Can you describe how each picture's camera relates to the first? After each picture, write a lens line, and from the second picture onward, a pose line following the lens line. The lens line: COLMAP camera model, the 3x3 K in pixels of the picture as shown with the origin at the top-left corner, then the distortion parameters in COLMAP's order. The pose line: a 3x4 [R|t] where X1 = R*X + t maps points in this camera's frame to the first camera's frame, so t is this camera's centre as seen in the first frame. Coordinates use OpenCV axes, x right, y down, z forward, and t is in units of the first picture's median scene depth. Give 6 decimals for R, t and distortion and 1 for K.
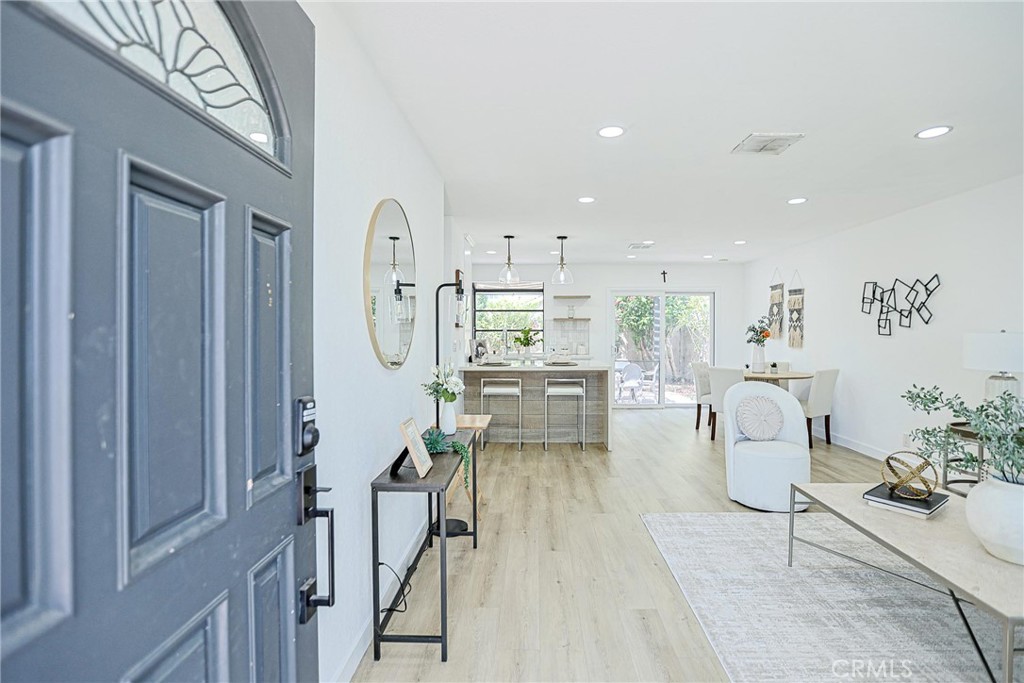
lens RADIAL K [[499.1, 0, 531.2], [0, 499.1, 332.9], [0, 0, 1]] dist [-0.003167, -0.000071]
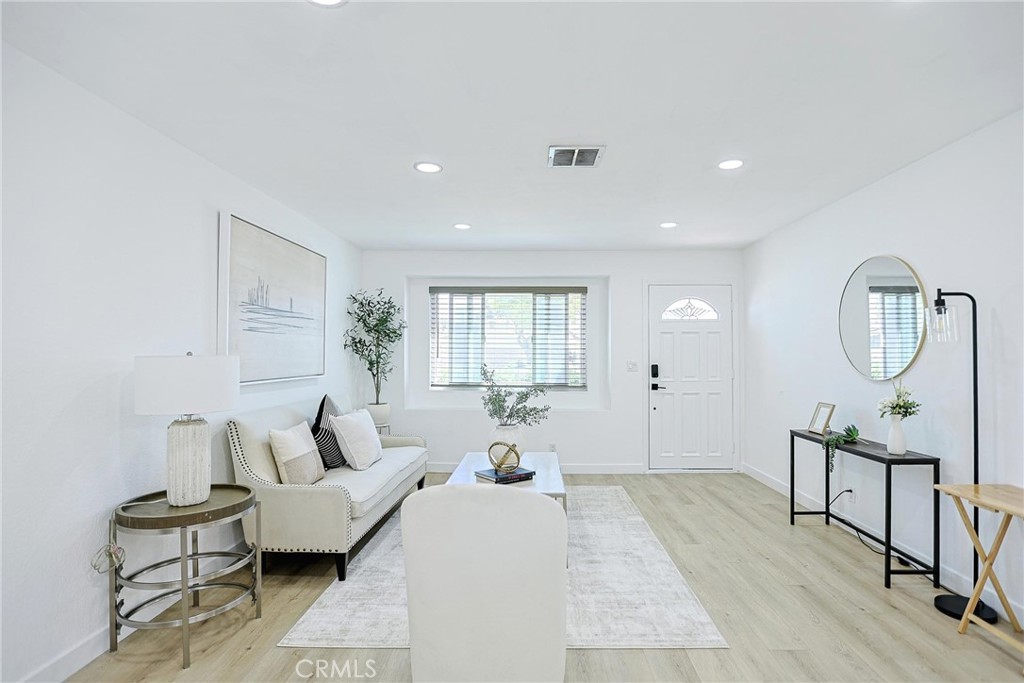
lens RADIAL K [[506.8, 0, 517.6], [0, 506.8, 344.0], [0, 0, 1]] dist [-0.049793, 0.016671]
pose [[-0.999915, 0.000752, 0.013036, 0.372825], [0.000633, 0.999958, -0.009100, -0.007408], [-0.013042, -0.009091, -0.999874, 1.280312]]
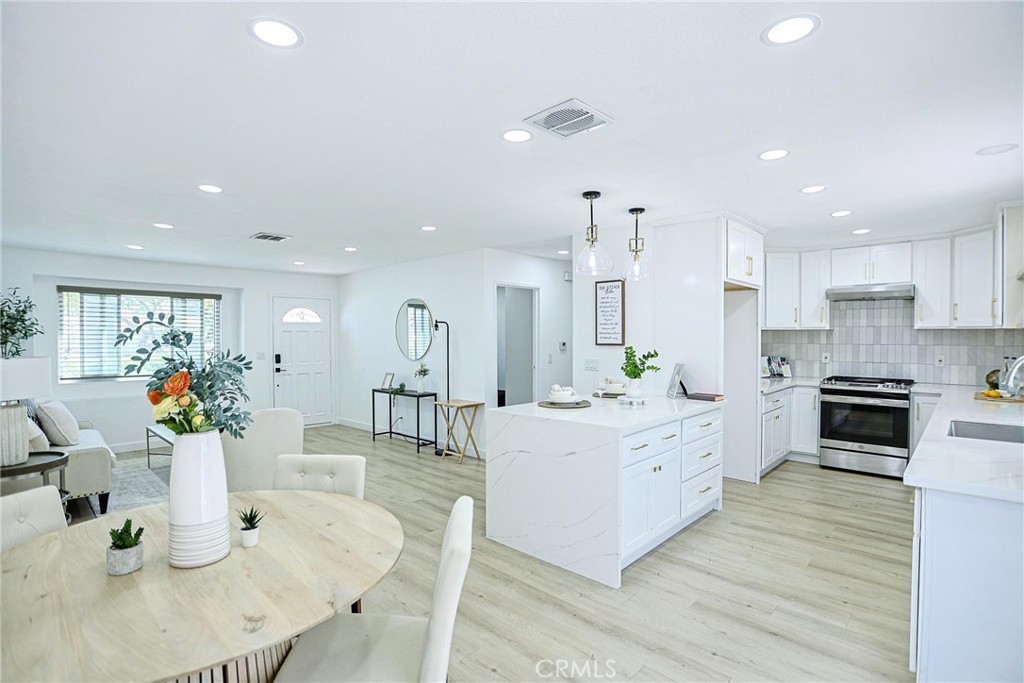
lens RADIAL K [[506.8, 0, 523.5], [0, 506.8, 345.4], [0, 0, 1]] dist [-0.049793, 0.016671]
pose [[-0.673000, 0.015098, -0.739489, 0.747341], [-0.002362, 0.999743, 0.022561, -0.037946], [0.739639, 0.016931, -0.672791, 1.801800]]
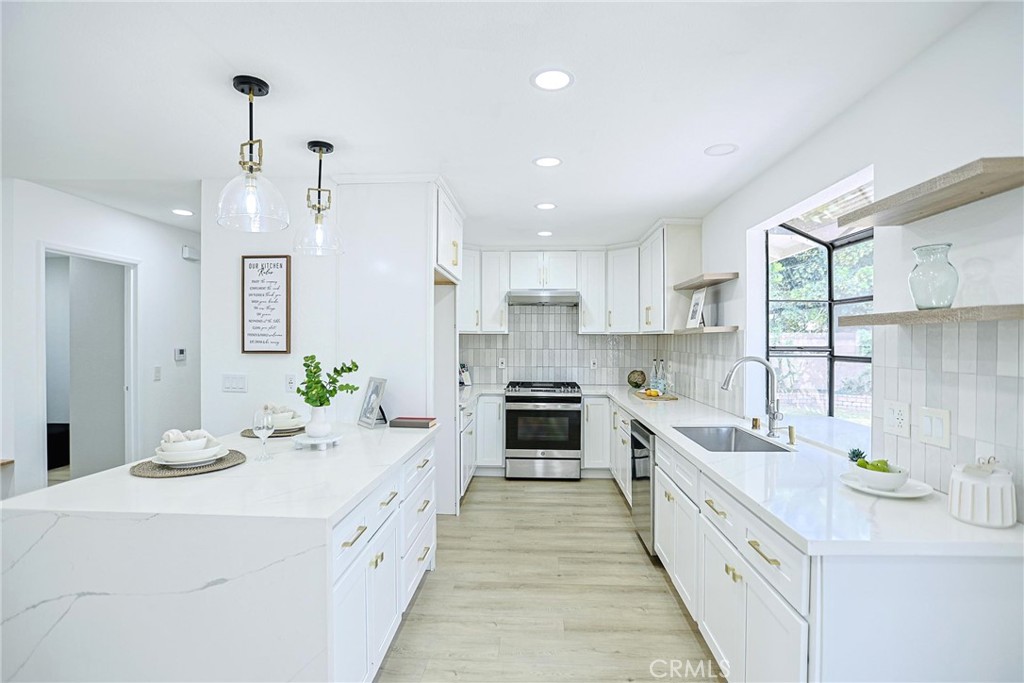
lens RADIAL K [[506.8, 0, 523.8], [0, 506.8, 342.8], [0, 0, 1]] dist [-0.049793, 0.016671]
pose [[-0.046420, 0.002400, -0.998919, 0.509982], [-0.005796, 0.999980, 0.002672, -0.033077], [0.998905, 0.005914, -0.046405, 1.604440]]
